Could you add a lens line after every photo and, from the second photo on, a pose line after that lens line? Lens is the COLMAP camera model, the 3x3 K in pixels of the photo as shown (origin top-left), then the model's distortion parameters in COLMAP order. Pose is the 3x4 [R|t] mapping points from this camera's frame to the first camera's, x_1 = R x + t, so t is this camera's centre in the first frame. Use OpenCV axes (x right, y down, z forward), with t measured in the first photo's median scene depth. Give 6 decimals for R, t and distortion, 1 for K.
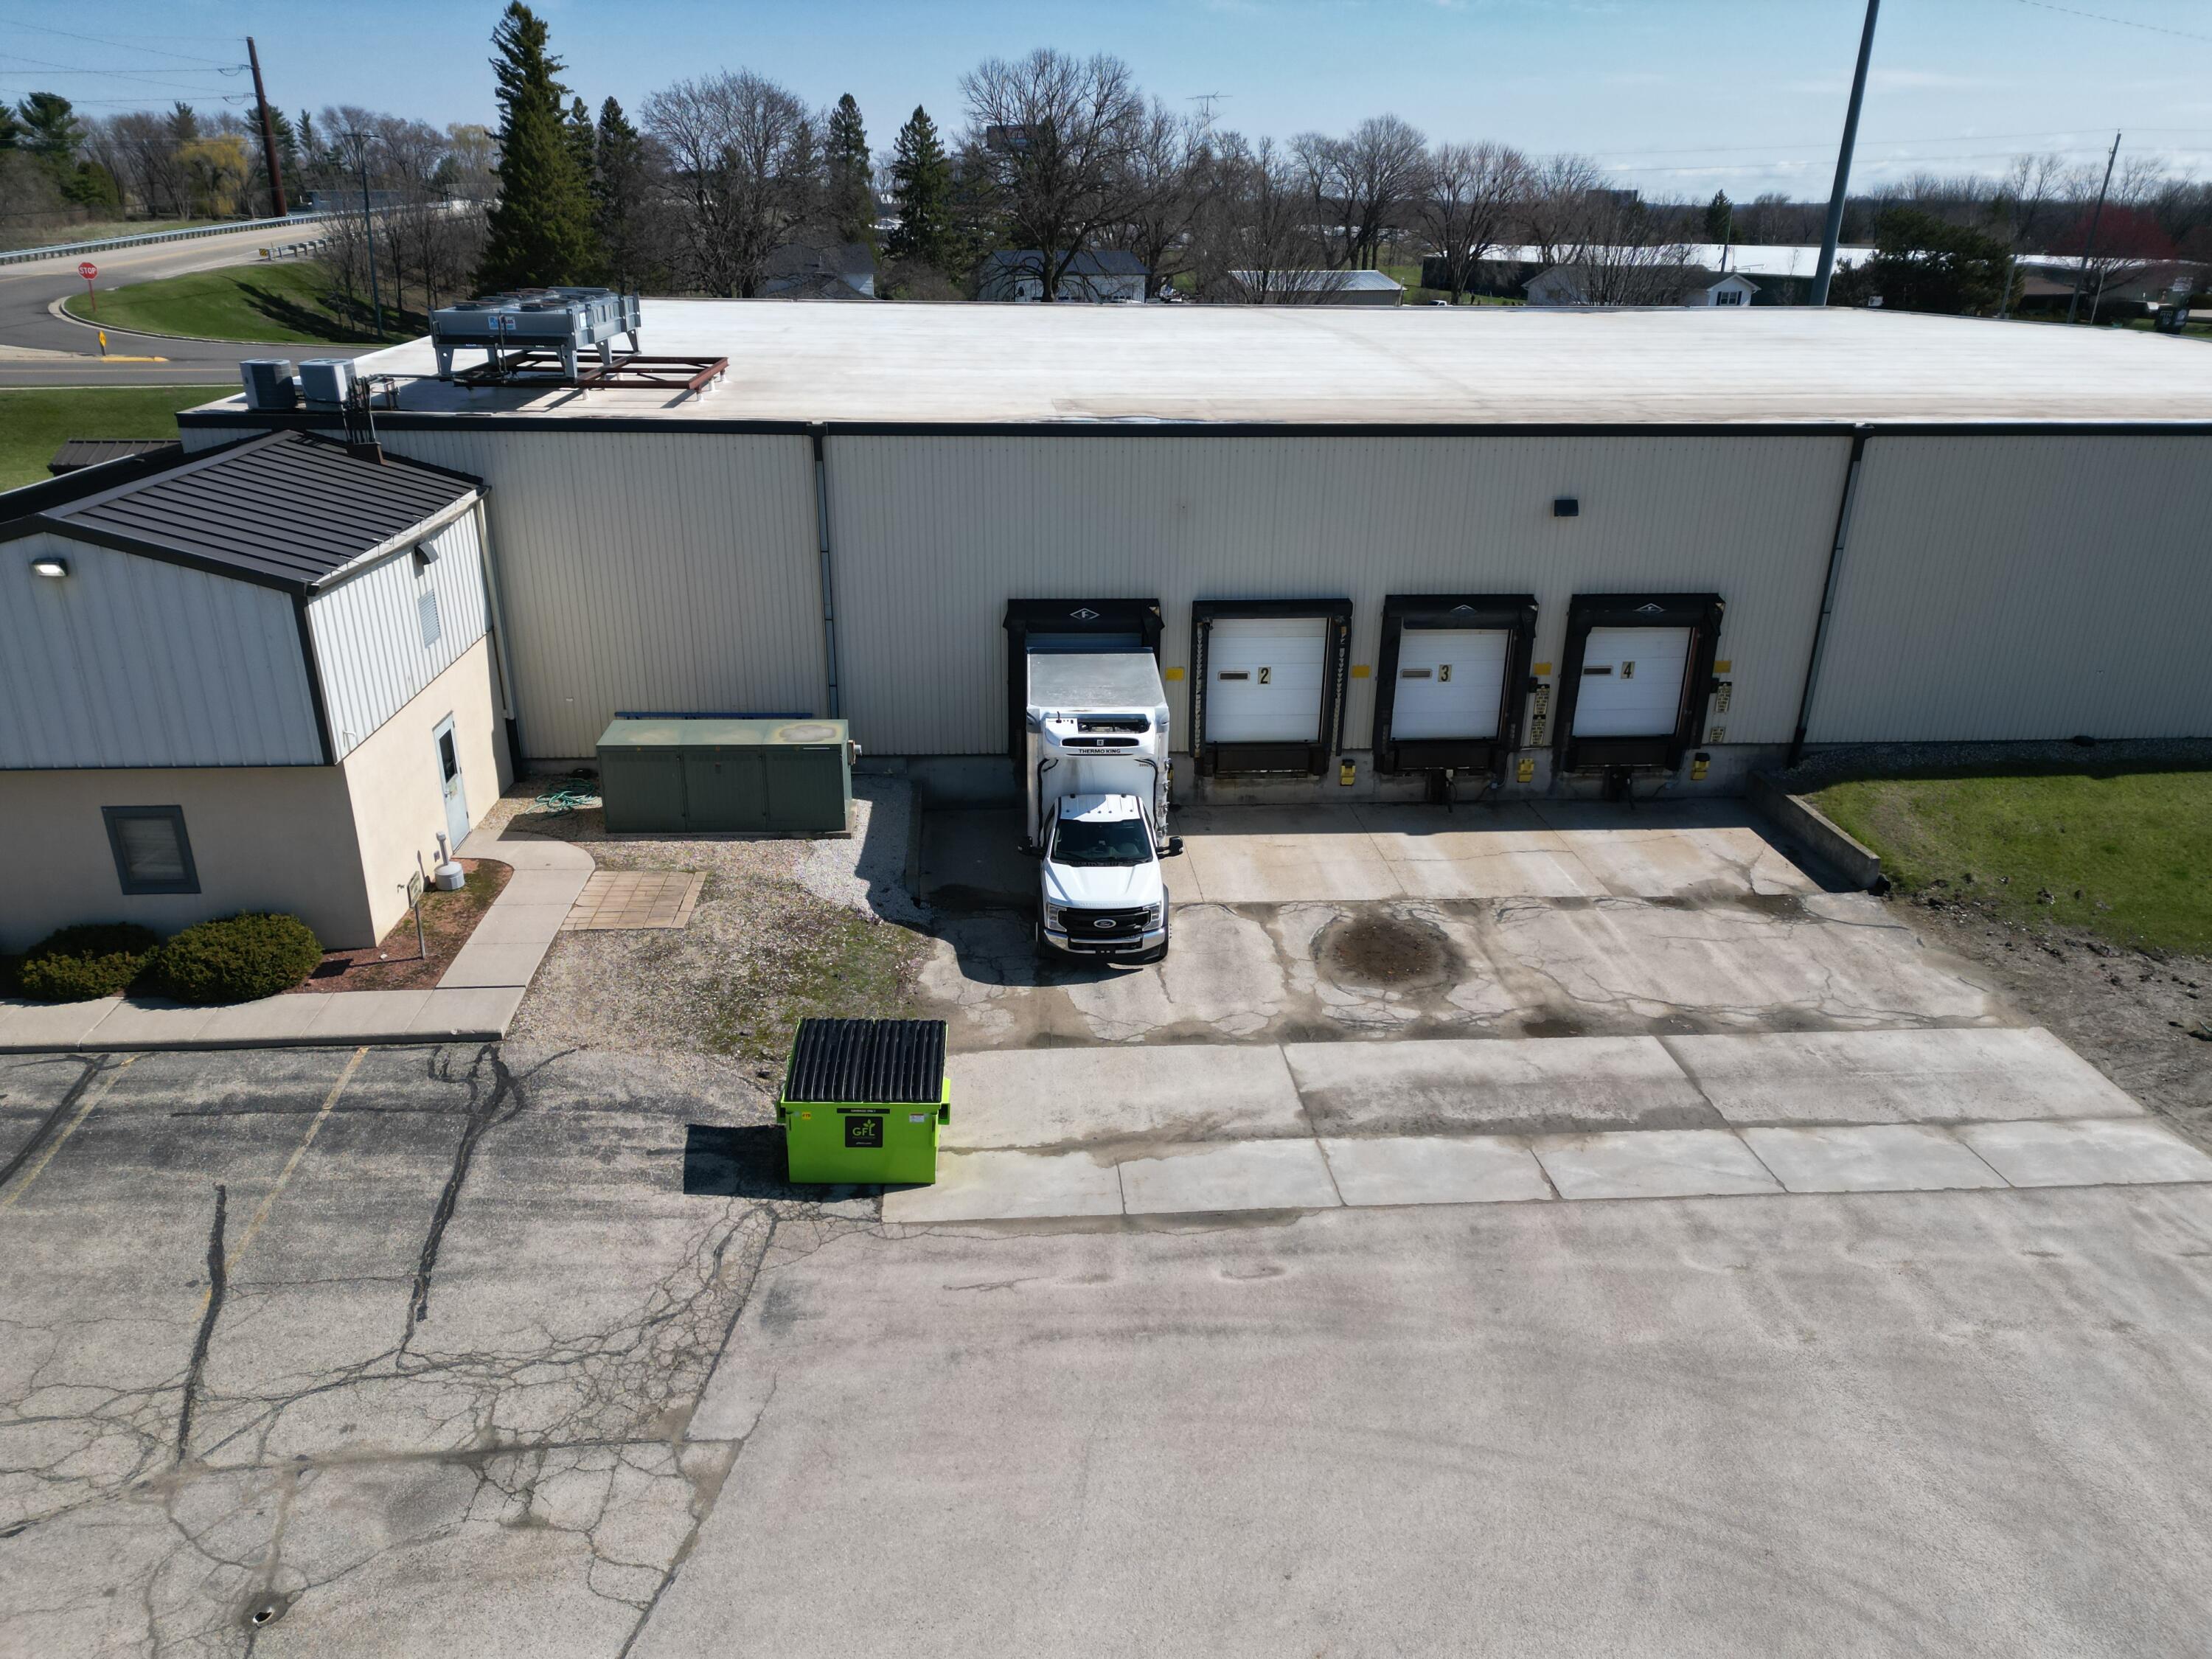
lens RADIAL K [[1535.1, 0, 1106.0], [0, 1535.1, 829.5], [0, 0, 1]] dist [0.098617, -0.109457]
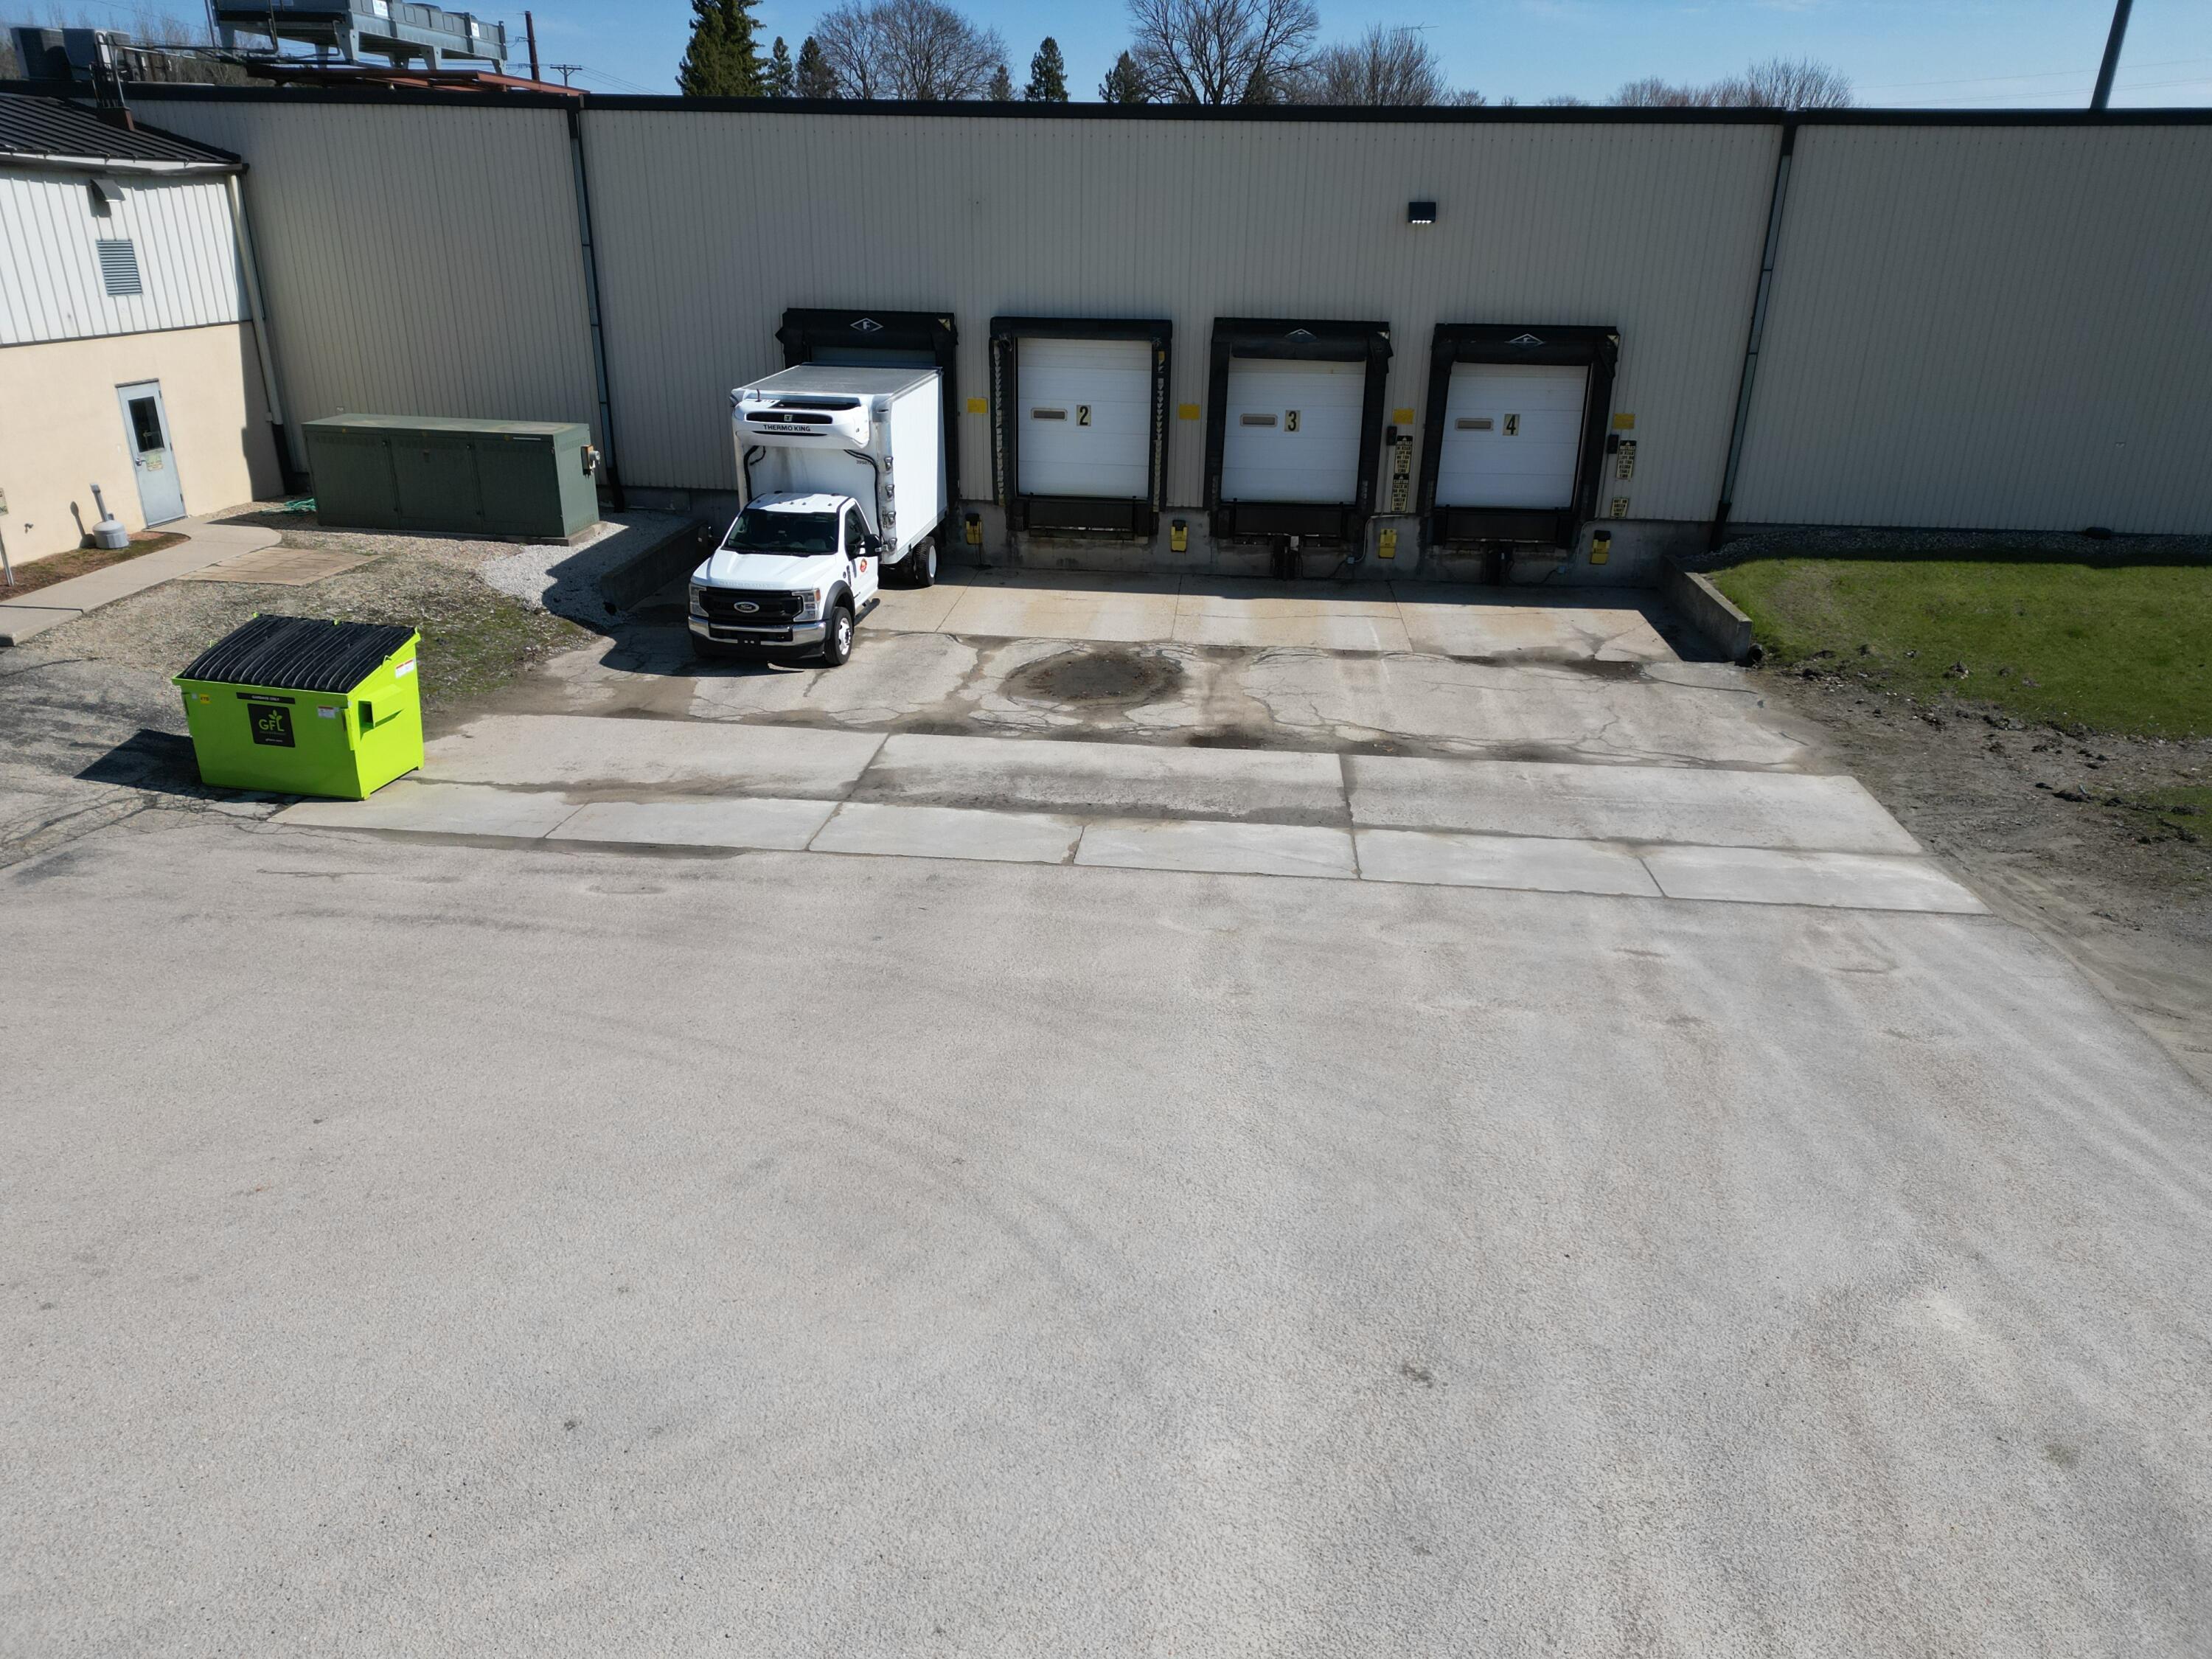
lens RADIAL K [[1535.1, 0, 1106.0], [0, 1535.1, 829.5], [0, 0, 1]] dist [0.098617, -0.109457]
pose [[0.984612, 0.066285, -0.161695, 0.331406], [-0.067571, 0.997711, -0.002465, 0.166201], [0.161162, 0.013353, 0.986838, 0.157970]]
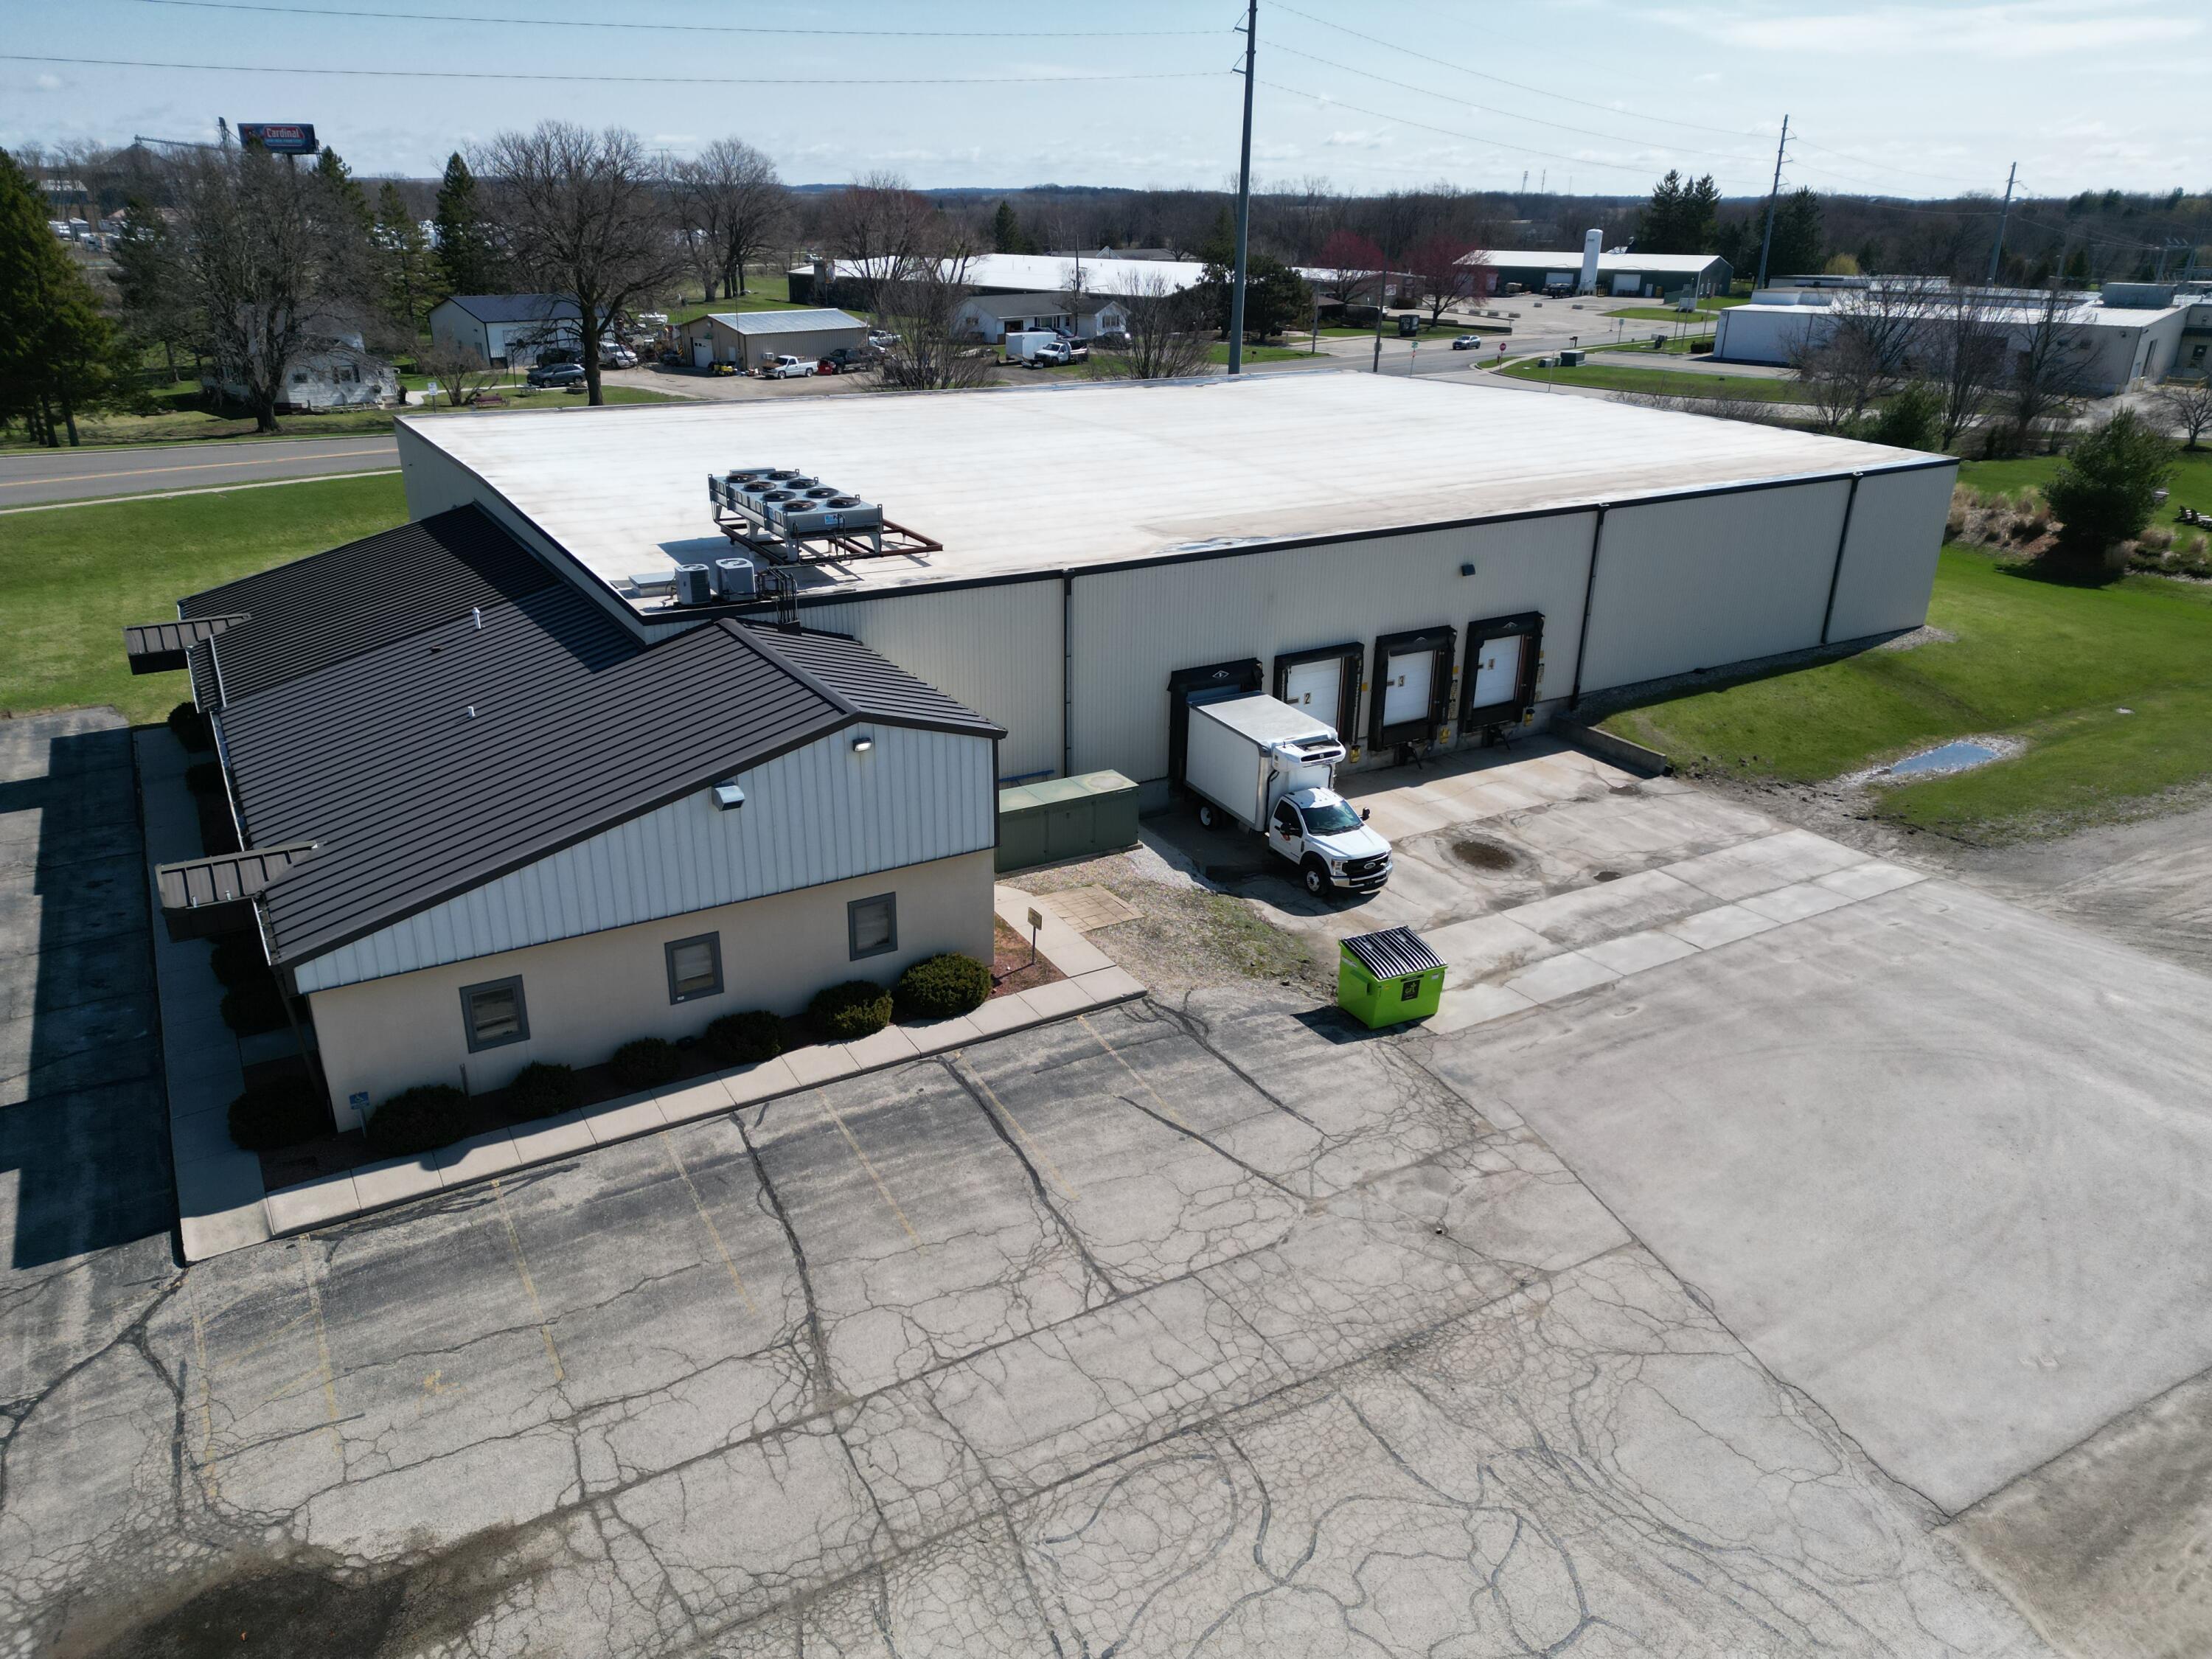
lens RADIAL K [[1535.1, 0, 1106.0], [0, 1535.1, 829.5], [0, 0, 1]] dist [0.098617, -0.109457]
pose [[0.896873, -0.170729, 0.408008, -0.856615], [0.166291, 0.984974, 0.046620, -0.092571], [-0.409836, 0.026036, 0.911787, -0.347318]]
